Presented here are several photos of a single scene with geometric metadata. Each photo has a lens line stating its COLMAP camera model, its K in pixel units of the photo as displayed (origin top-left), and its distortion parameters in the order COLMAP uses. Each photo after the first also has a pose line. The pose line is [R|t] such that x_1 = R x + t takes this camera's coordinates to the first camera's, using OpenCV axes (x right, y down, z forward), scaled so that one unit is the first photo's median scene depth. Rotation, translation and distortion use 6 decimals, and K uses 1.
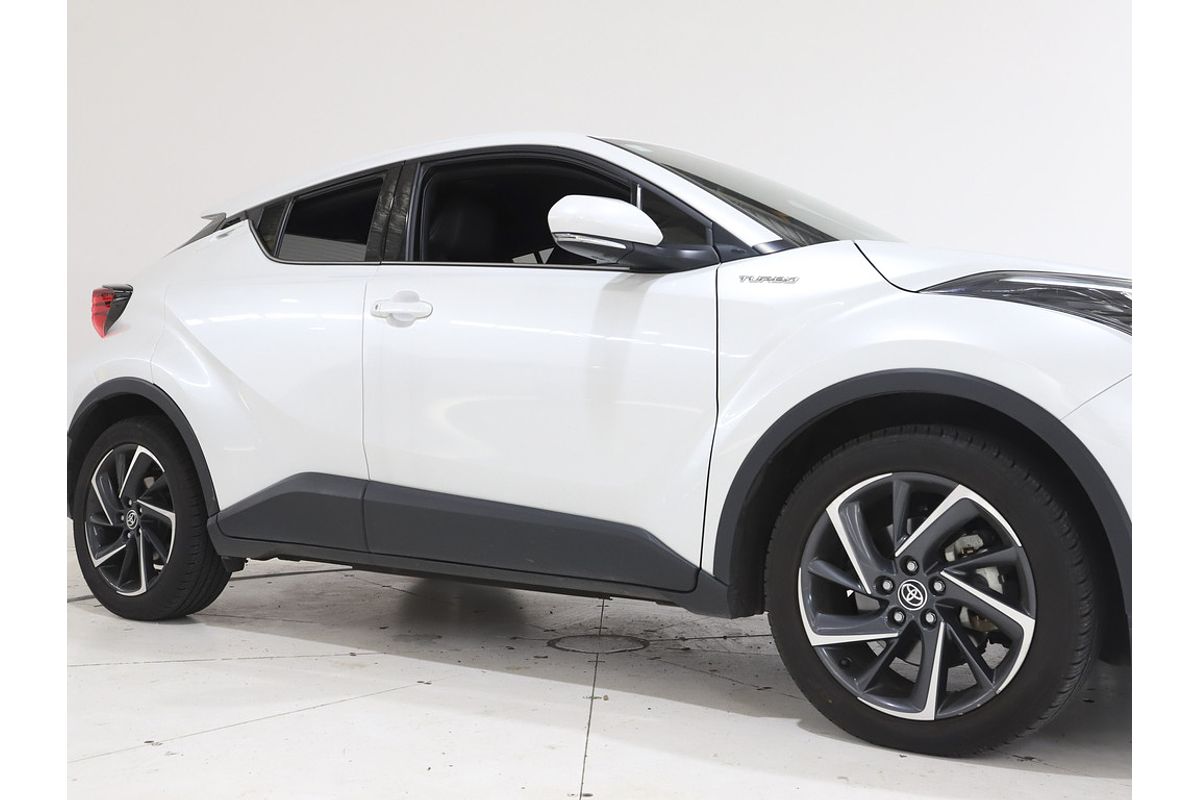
lens RADIAL K [[1048.2, 0, 591.5], [0, 1048.2, 408.2], [0, 0, 1]] dist [-0.059798, 0.026085]
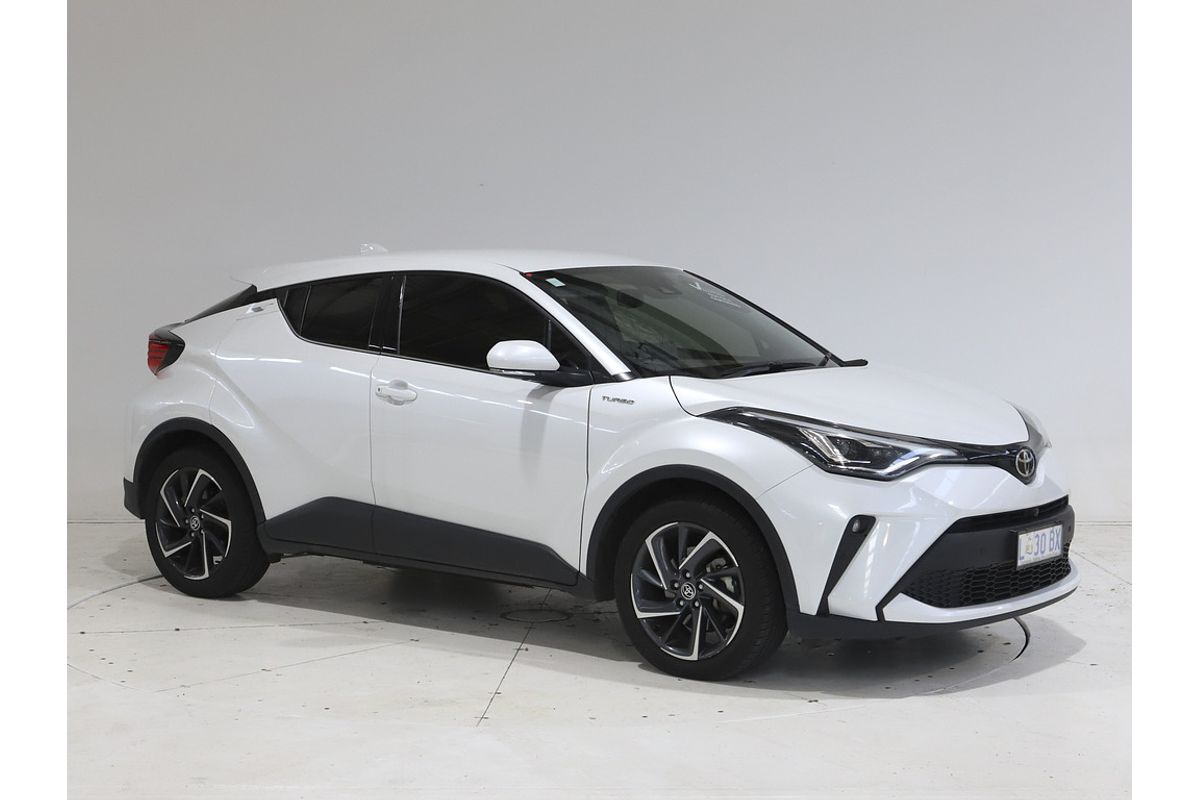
lens RADIAL K [[1703.9, 0, 603.2], [0, 1703.9, 394.9], [0, 0, 1]] dist [-0.055041, 0.000000]
pose [[0.999063, 0.000975, -0.043280, 0.246565], [0.003112, 0.995544, 0.094245, -0.363085], [0.043179, -0.094292, 0.994608, -1.580928]]
